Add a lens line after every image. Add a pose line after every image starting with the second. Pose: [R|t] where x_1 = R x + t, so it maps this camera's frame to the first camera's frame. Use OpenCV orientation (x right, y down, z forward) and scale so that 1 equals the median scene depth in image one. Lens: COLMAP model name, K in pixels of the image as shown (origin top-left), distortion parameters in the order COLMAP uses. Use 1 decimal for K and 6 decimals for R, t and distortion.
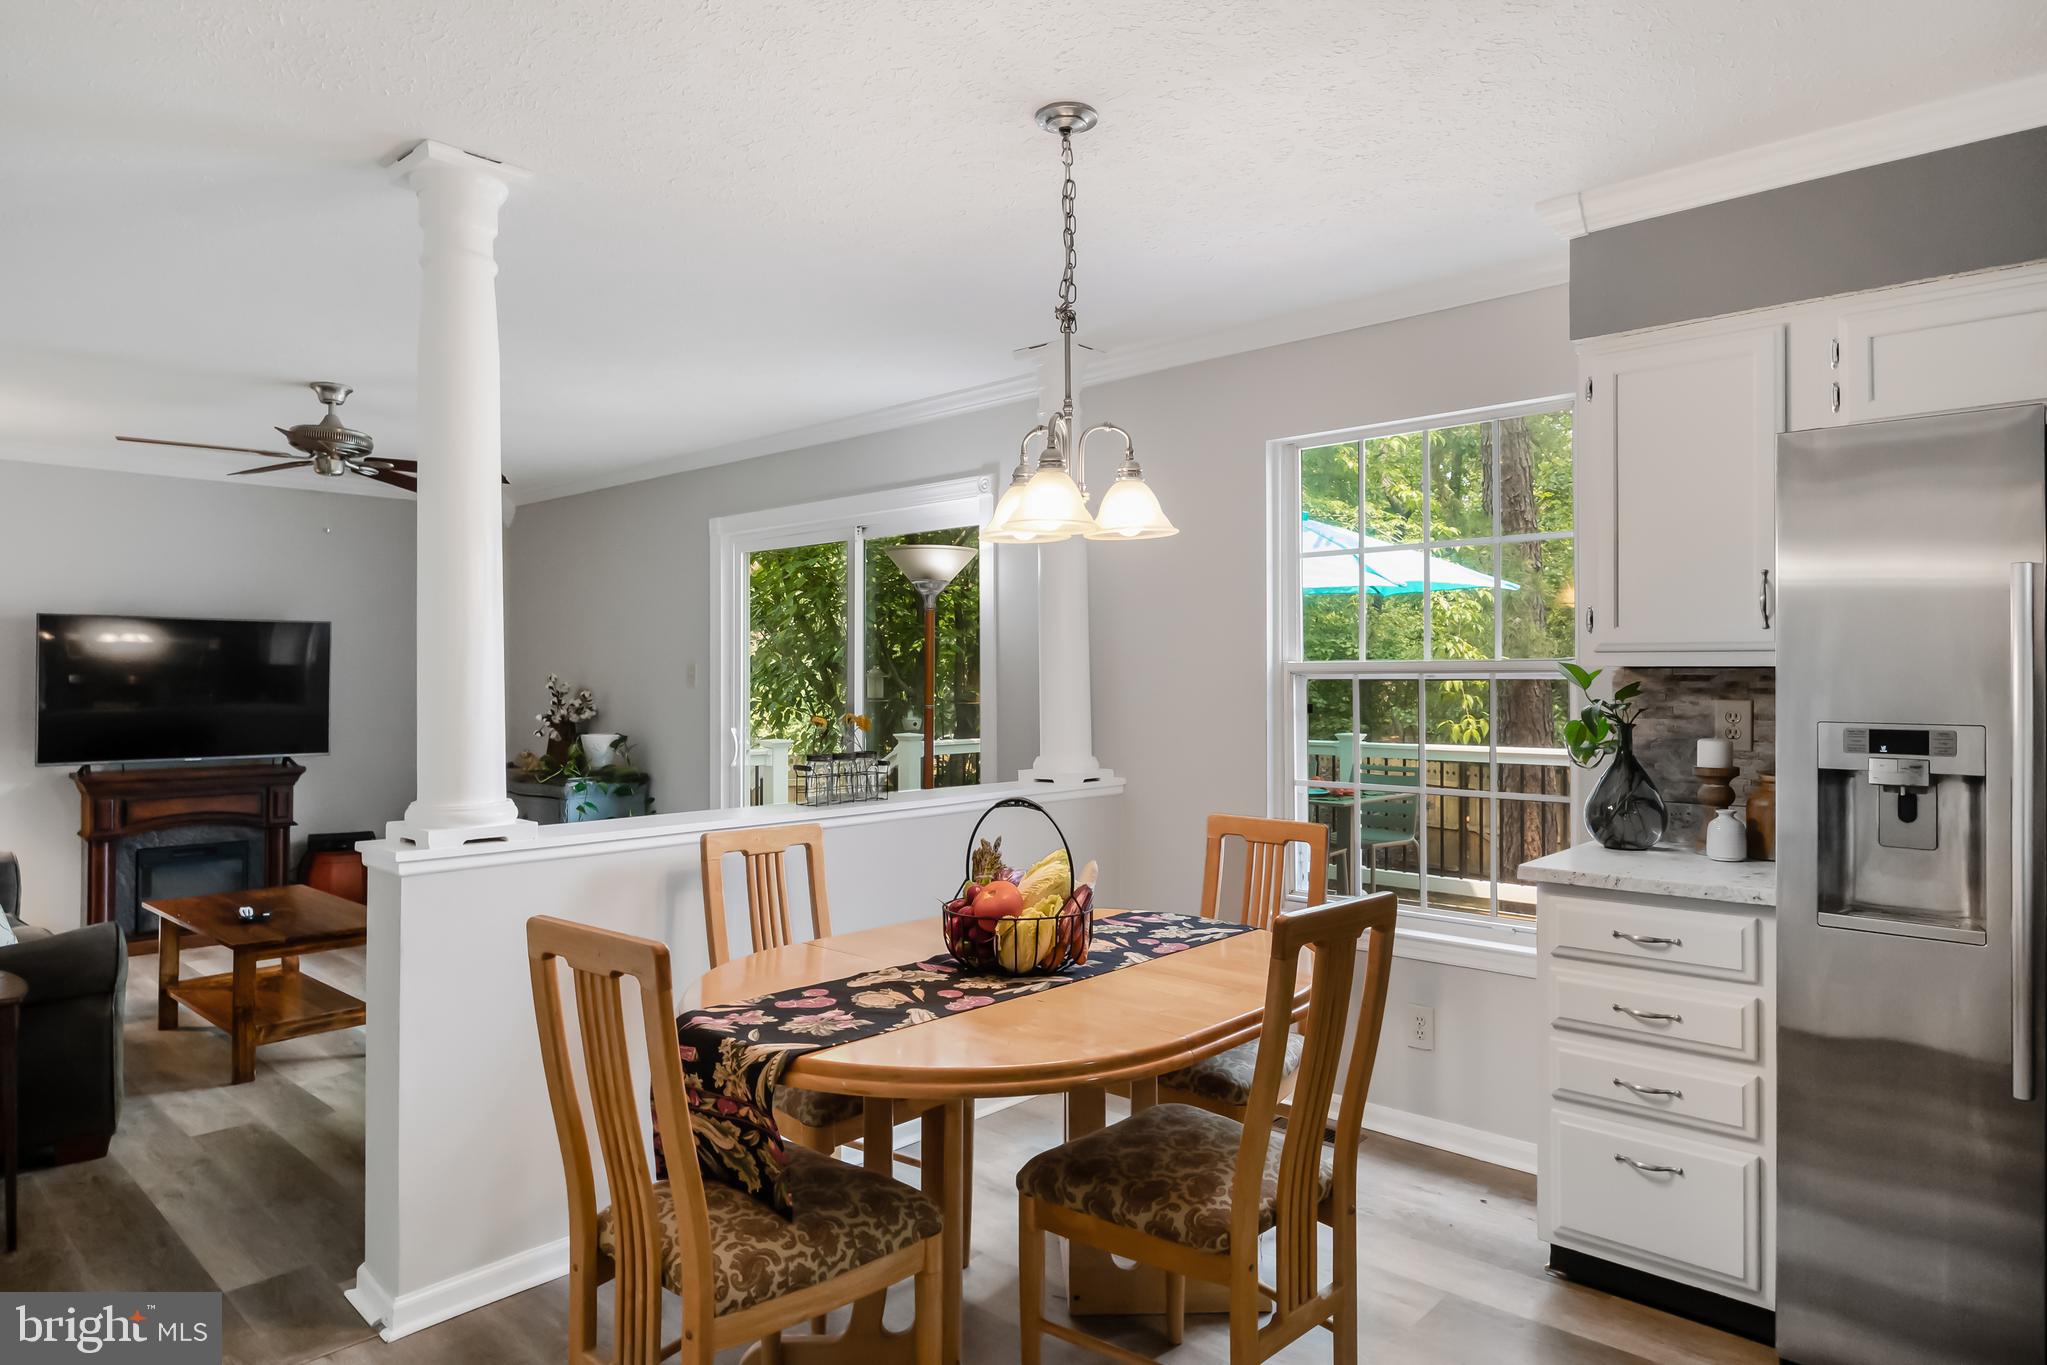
lens RADIAL K [[1219.2, 0, 1027.6], [0, 1219.2, 656.5], [0, 0, 1]] dist [-0.007059, 0.000615]
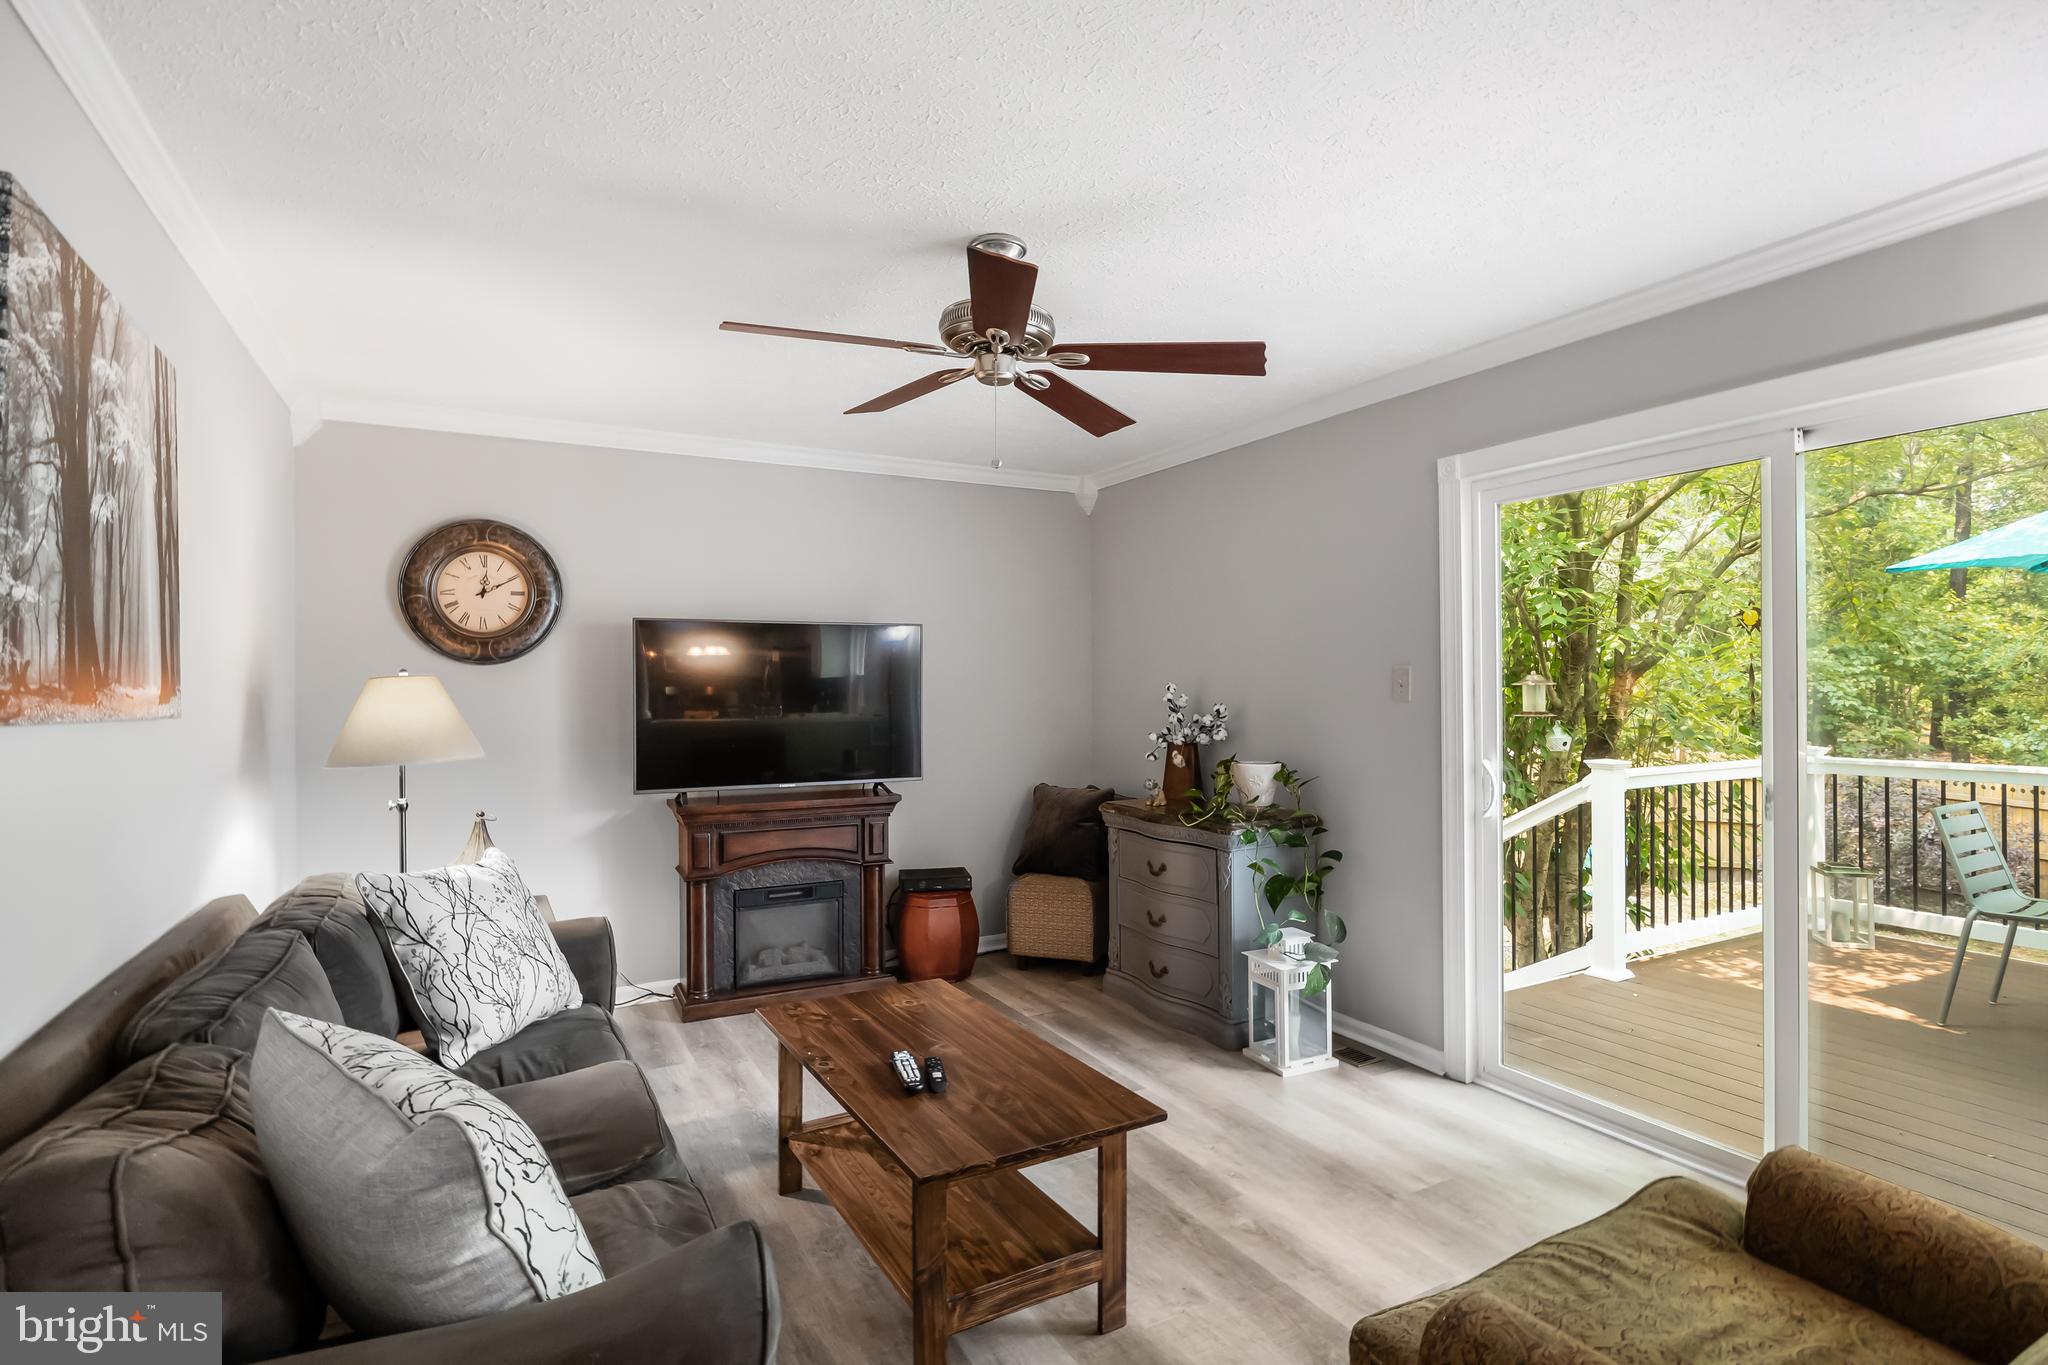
lens RADIAL K [[1004.9, 0, 1034.1], [0, 1004.9, 679.4], [0, 0, 1]] dist [-0.007266, 0.000359]
pose [[0.949851, -0.006781, -0.312631, -0.290612], [0.011639, 0.999839, 0.013675, 0.001902], [0.312488, -0.016628, 0.949776, 0.370757]]
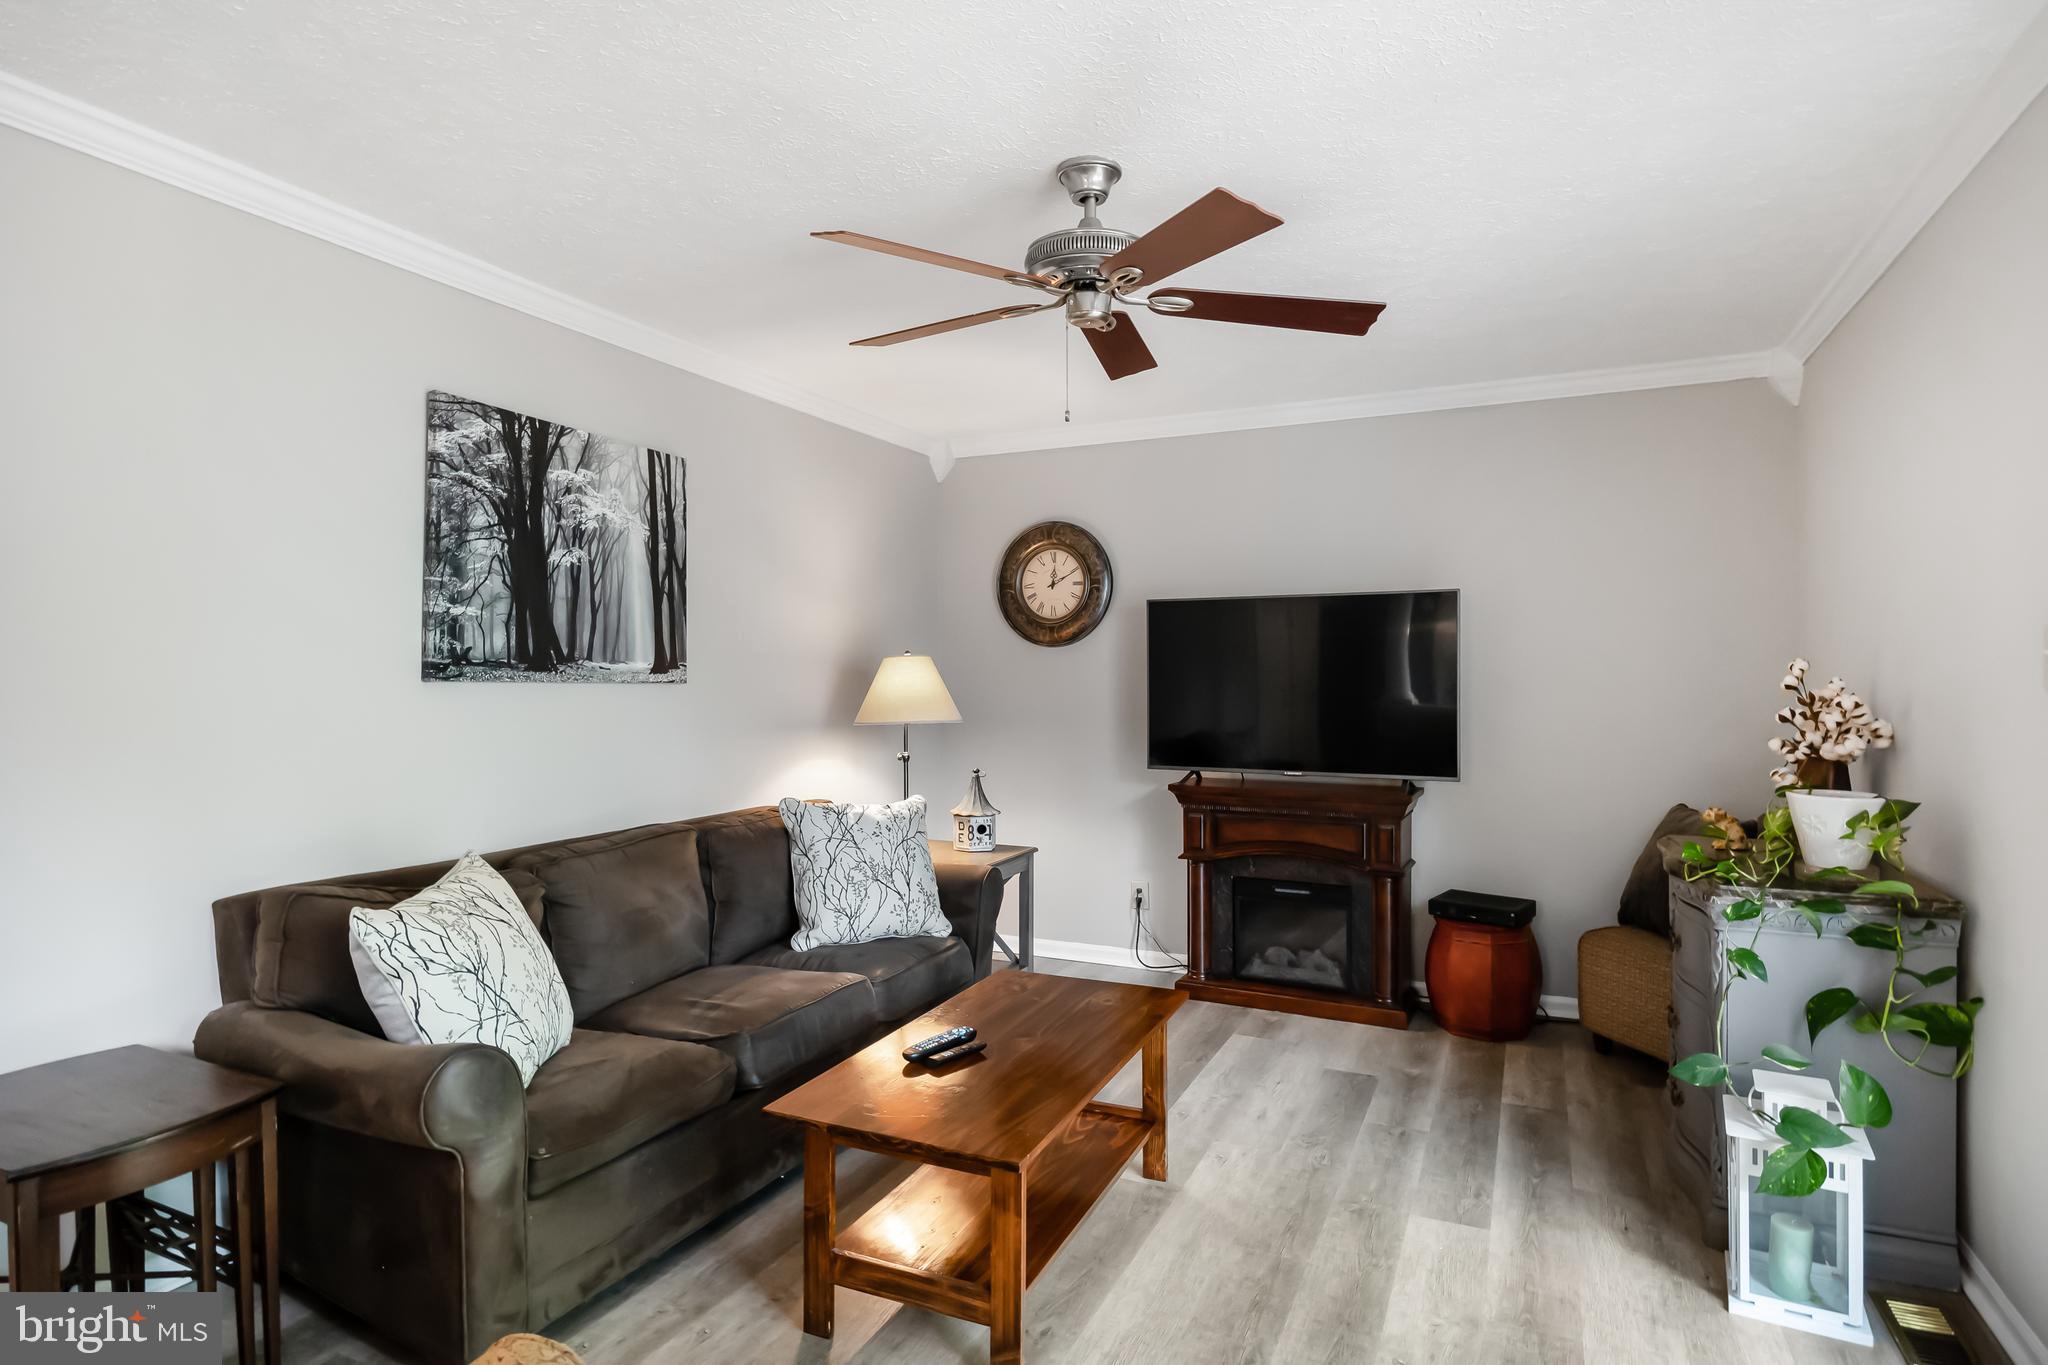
lens RADIAL K [[1080.8, 0, 1032.6], [0, 1080.8, 670.7], [0, 0, 1]] dist [-0.009859, -0.001206]
pose [[0.305984, -0.001829, -0.952035, -0.067188], [0.020076, 0.999788, 0.004531, 0.010974], [0.951825, -0.020499, 0.305956, 0.609009]]
